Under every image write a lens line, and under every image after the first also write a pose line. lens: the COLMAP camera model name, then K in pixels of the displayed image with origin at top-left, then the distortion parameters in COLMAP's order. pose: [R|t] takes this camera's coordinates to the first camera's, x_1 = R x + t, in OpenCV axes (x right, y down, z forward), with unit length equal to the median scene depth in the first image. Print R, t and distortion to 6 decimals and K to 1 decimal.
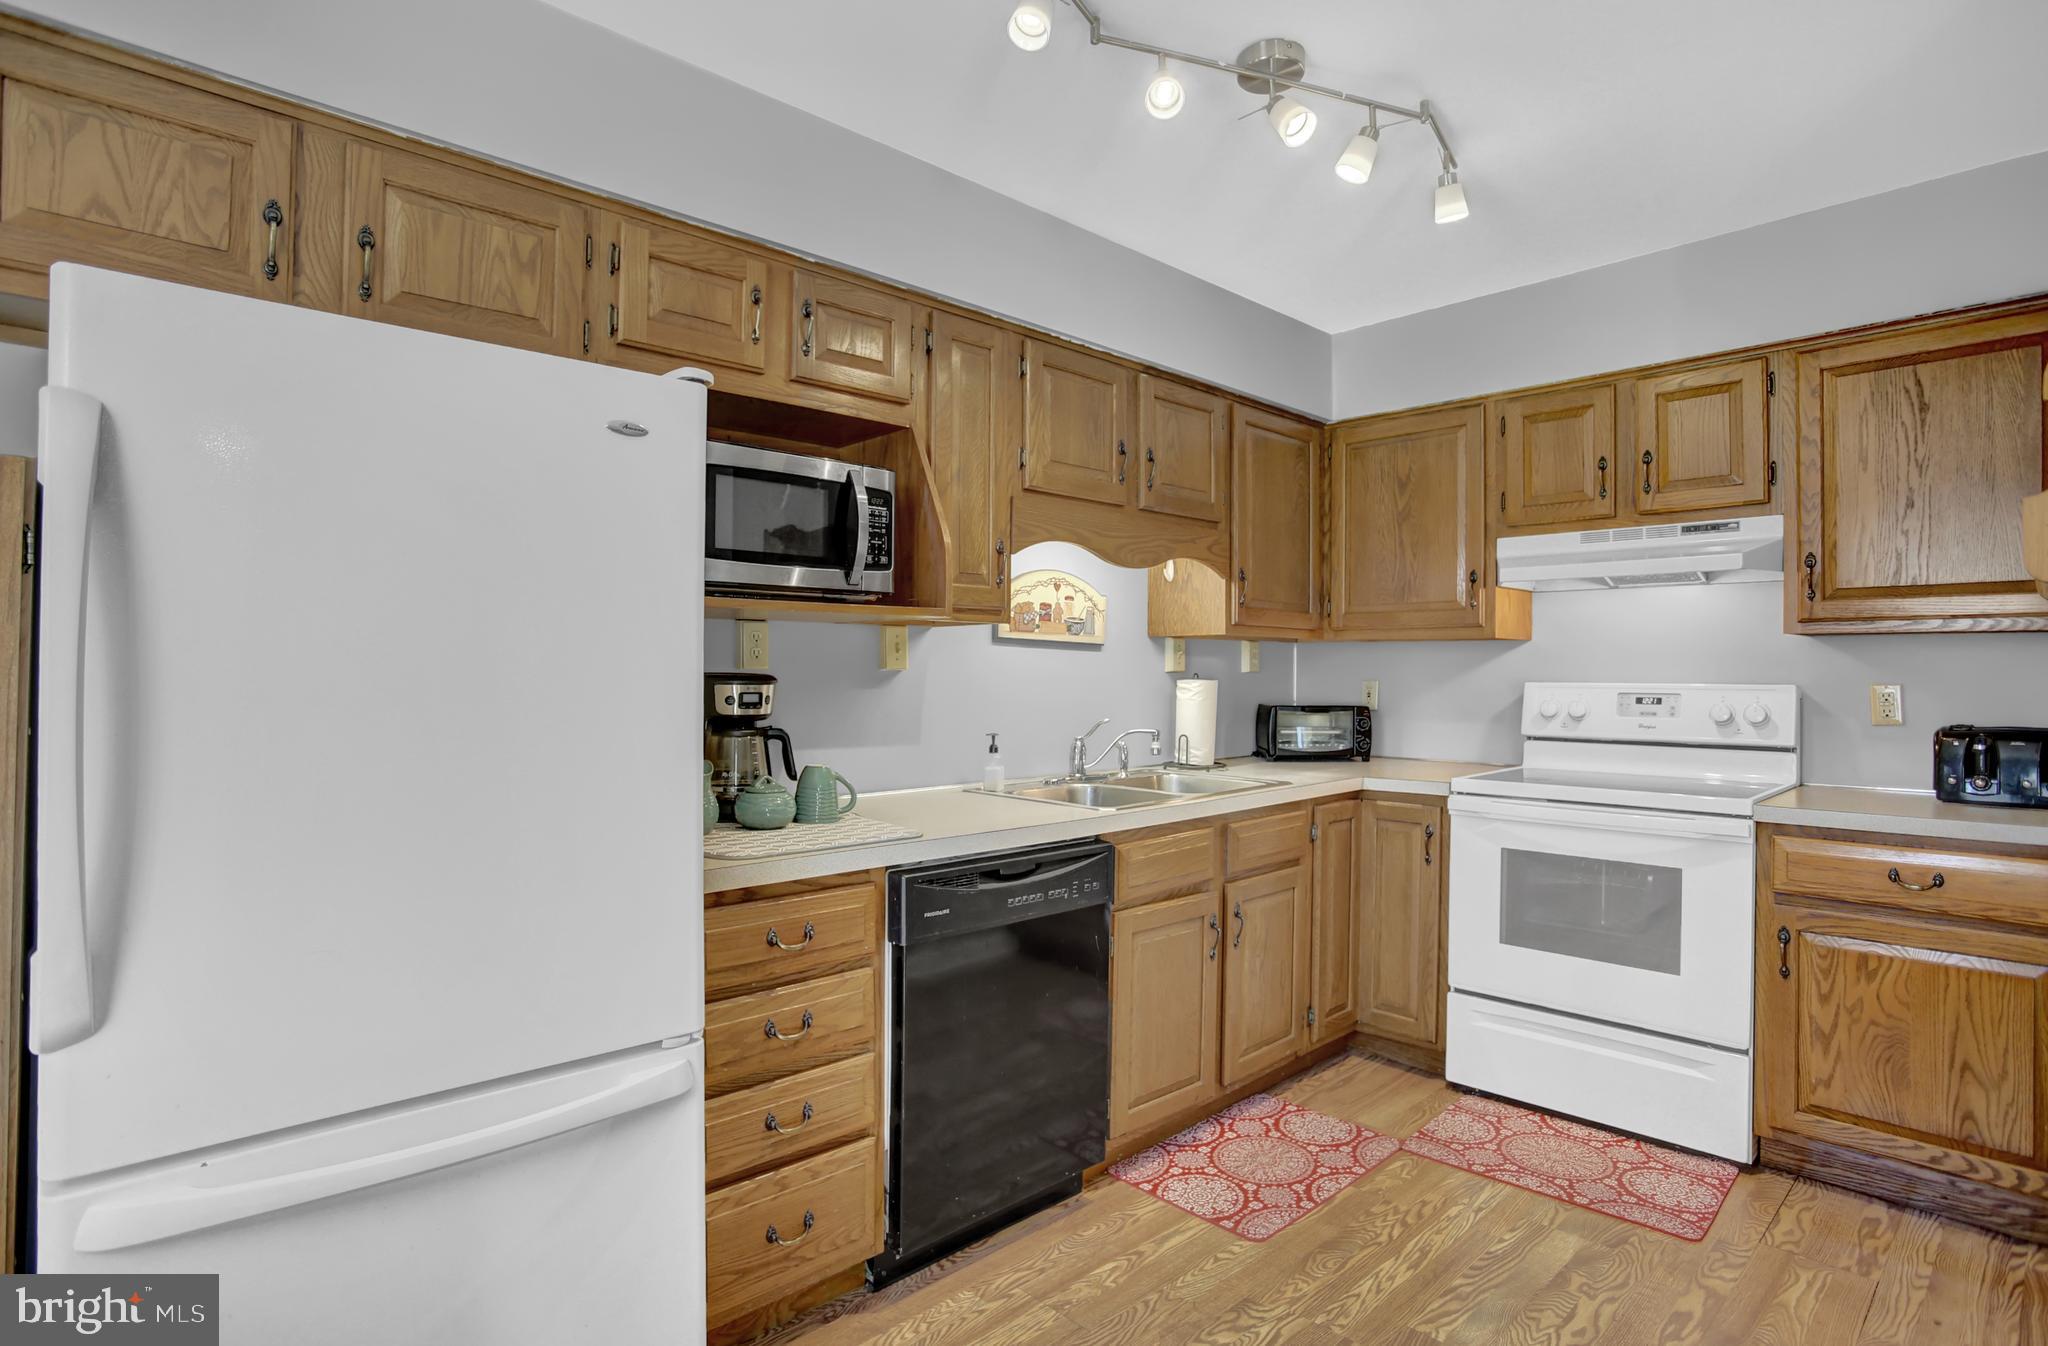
lens RADIAL K [[1047.1, 0, 1024.0], [0, 1047.1, 673.0], [0, 0, 1]] dist [-0.067141, 0.025520]
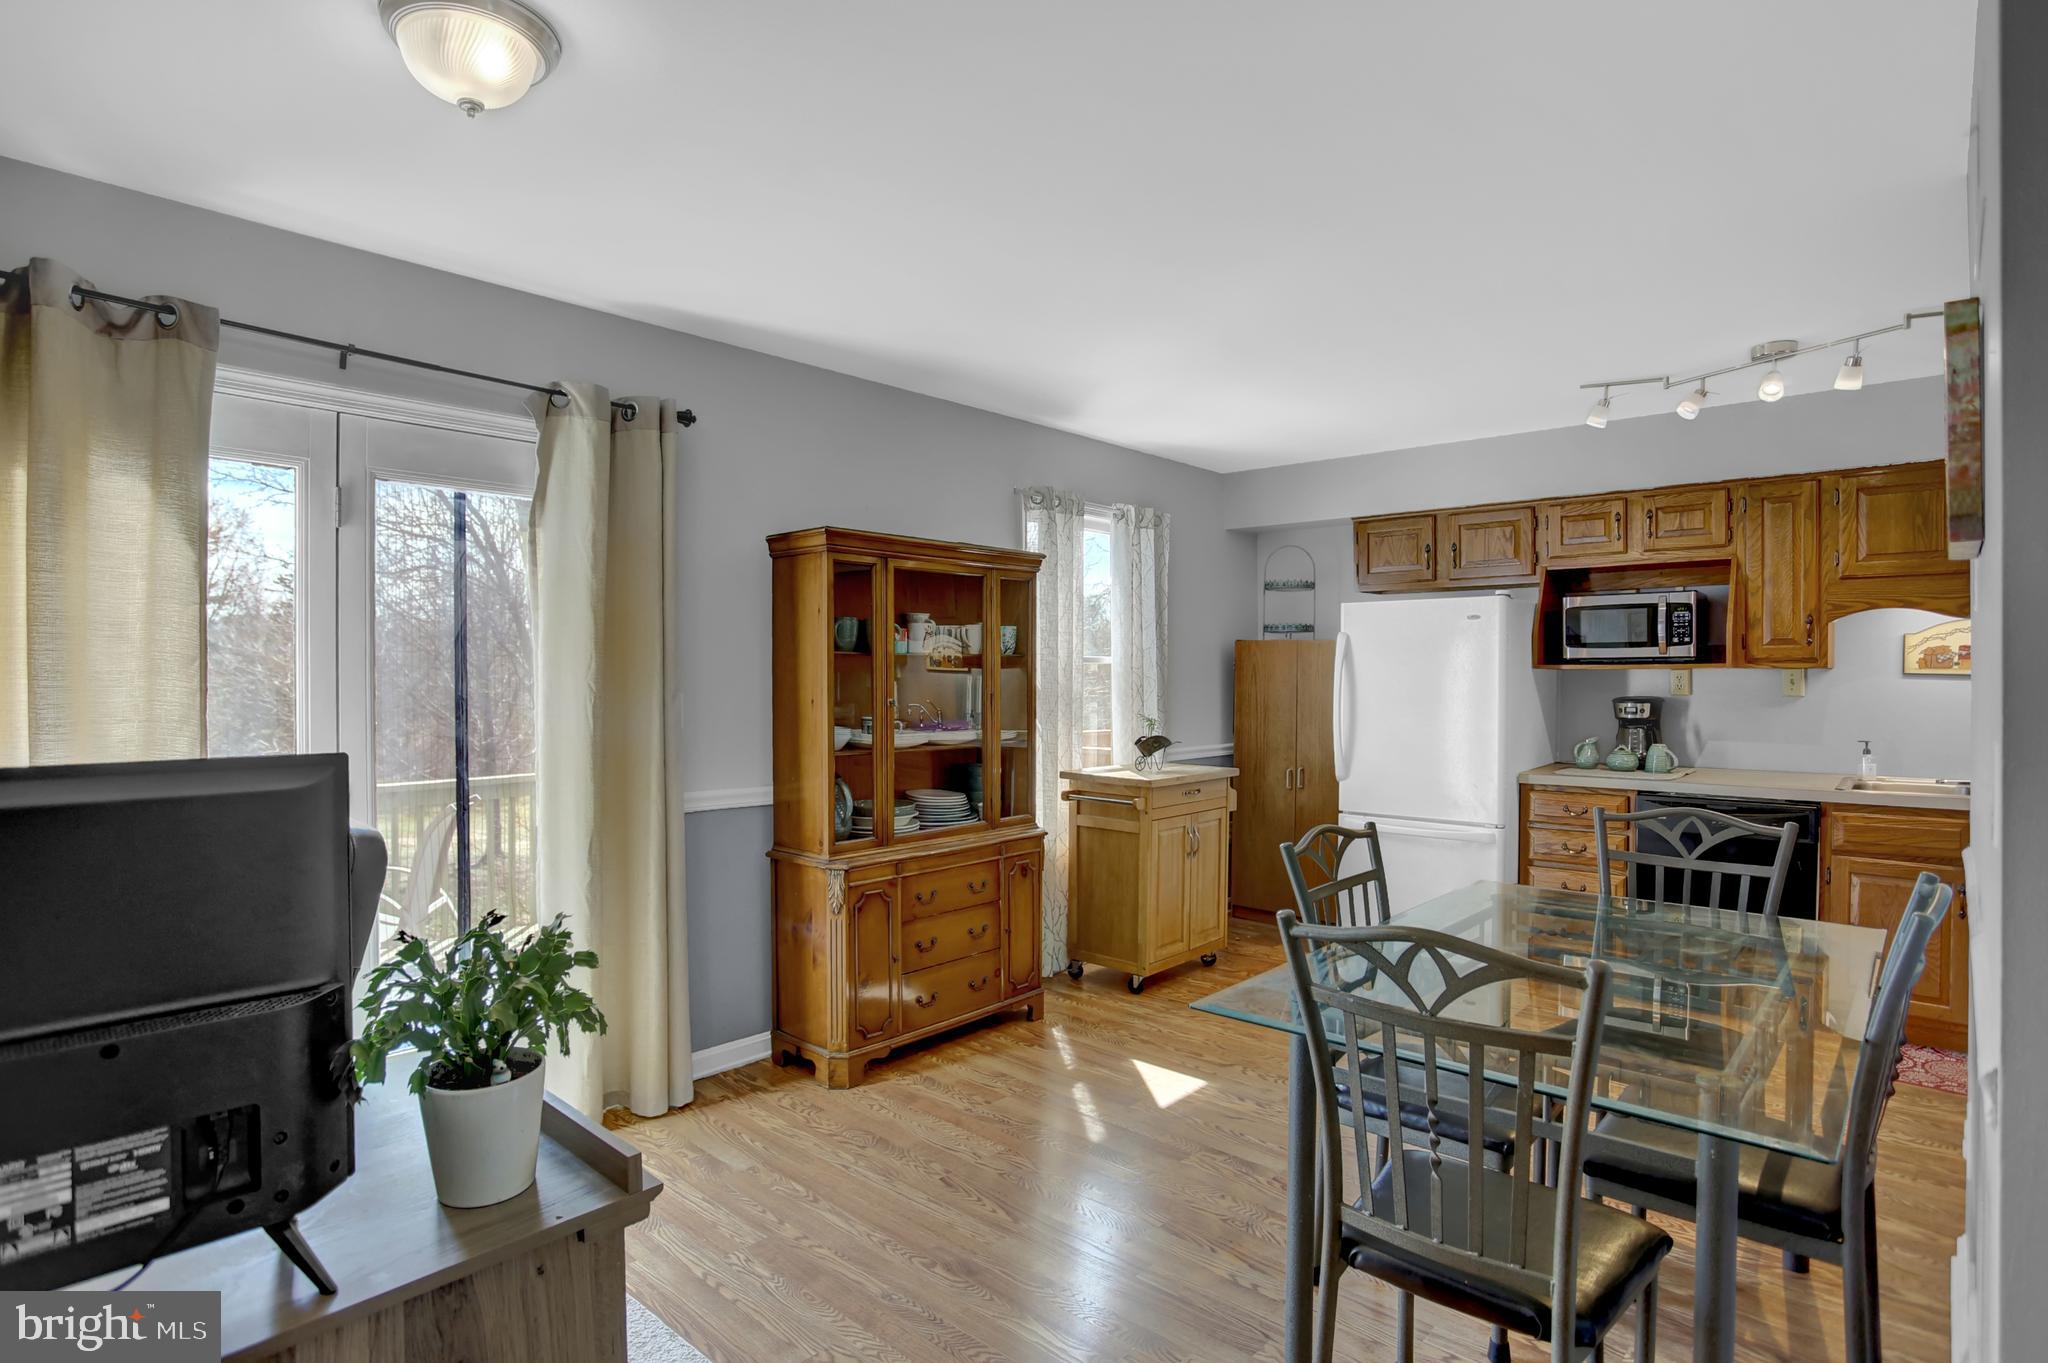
lens RADIAL K [[1015.0, 0, 1002.7], [0, 1015.0, 680.4], [0, 0, 1]] dist [-0.080801, 0.032645]
pose [[0.049451, 0.005671, -0.998760, 1.440898], [0.004055, 0.999974, 0.005879, -0.044719], [0.998768, -0.004341, 0.049426, -0.298013]]
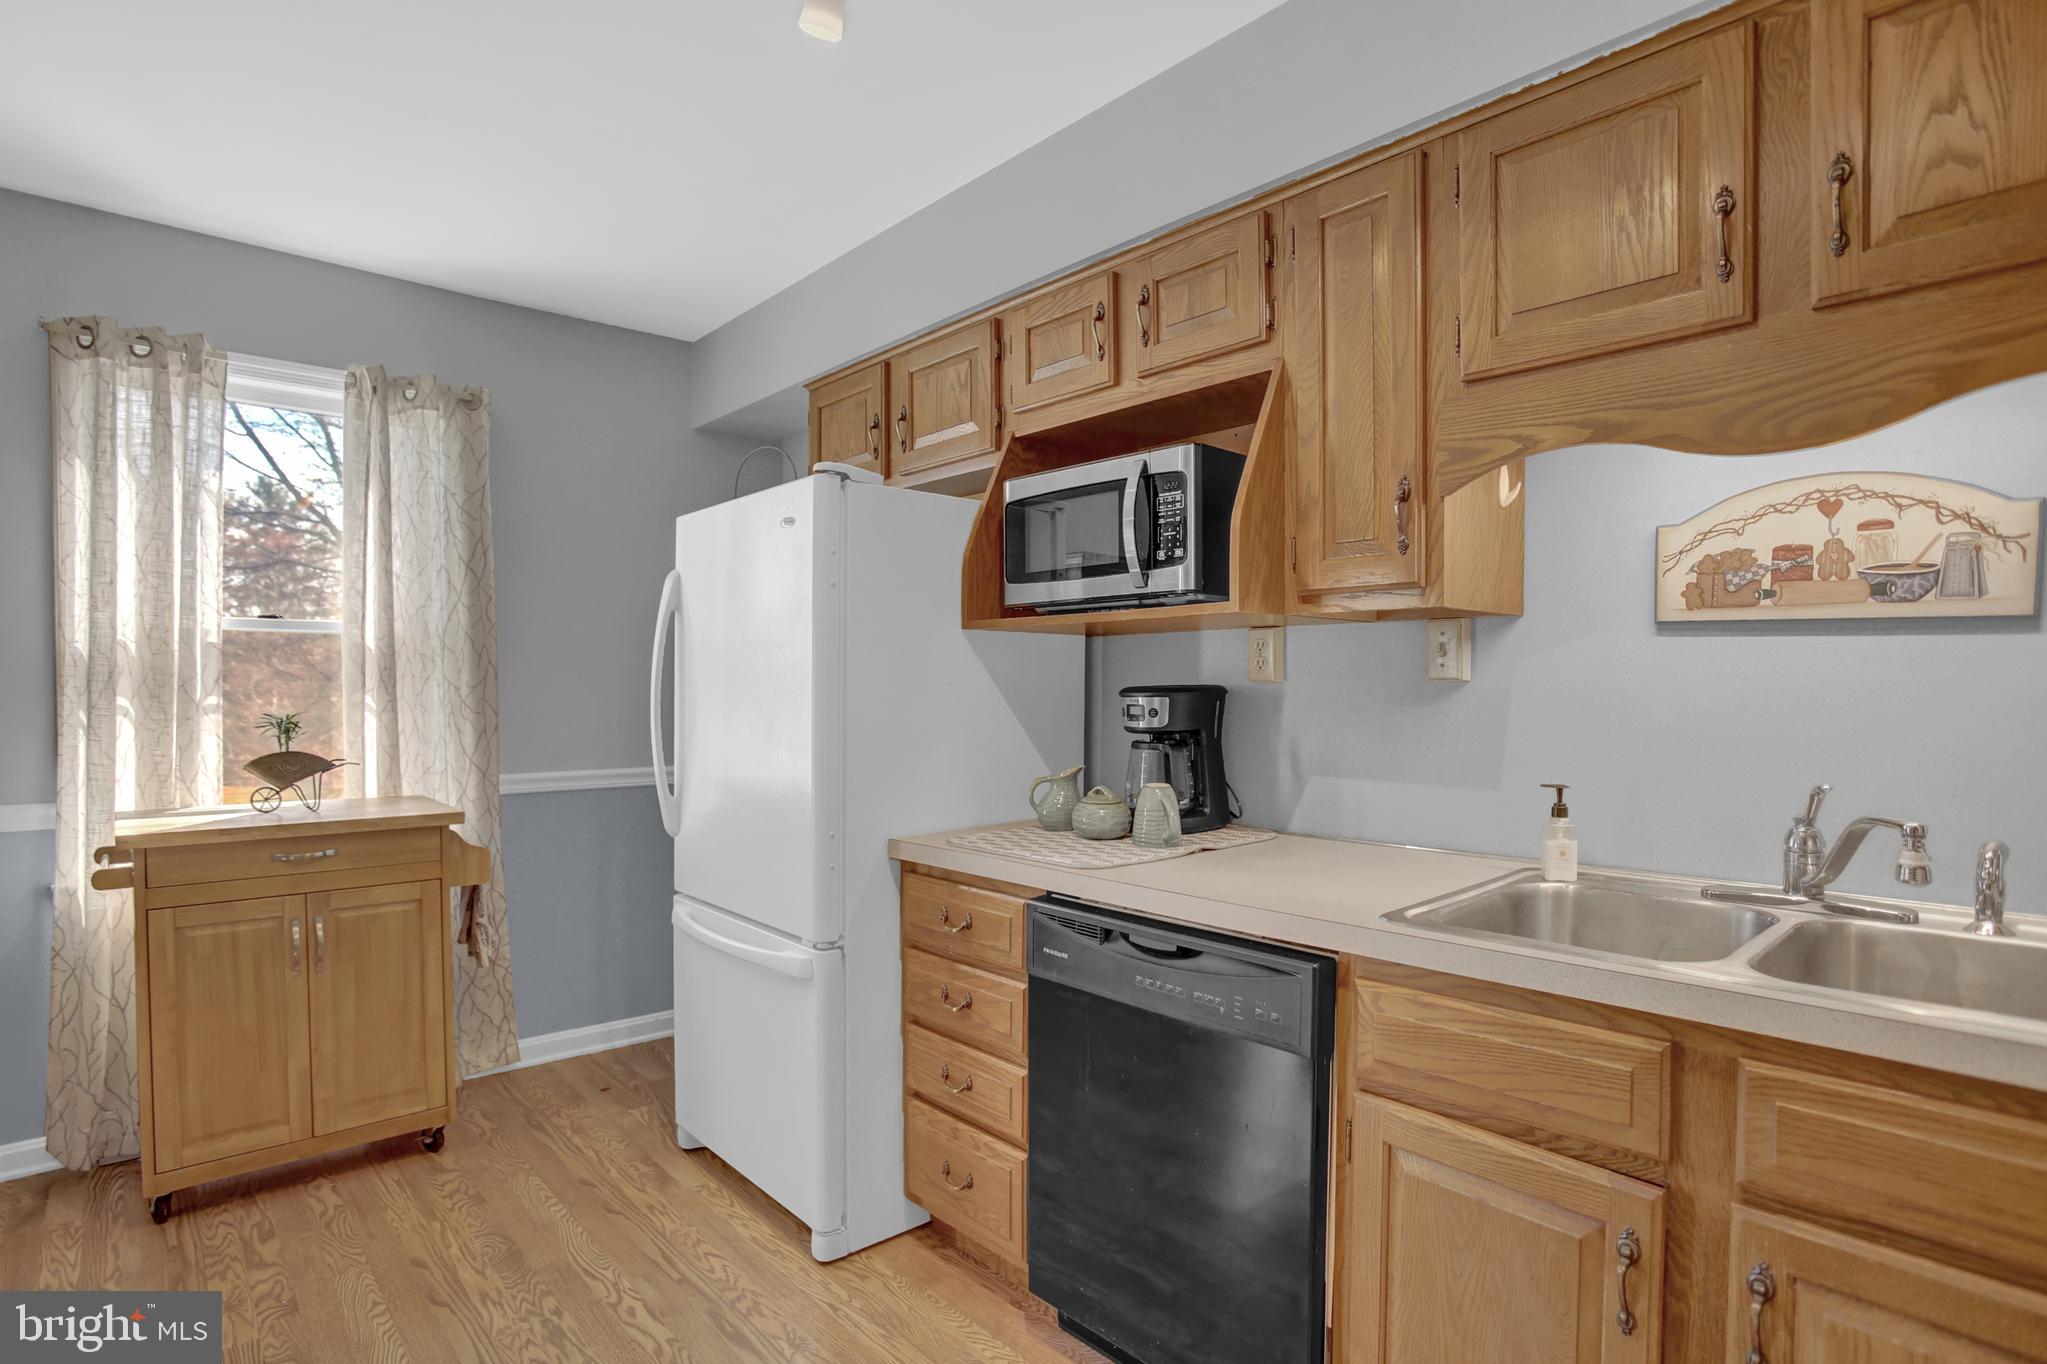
lens RADIAL K [[1019.9, 0, 1005.2], [0, 1019.9, 709.0], [0, 0, 1]] dist [-0.078733, 0.035485]
pose [[-0.030752, 0.024202, -0.999234, 0.638586], [0.002760, 0.999705, 0.024129, -0.000713], [0.999523, -0.002016, -0.030810, 0.802881]]
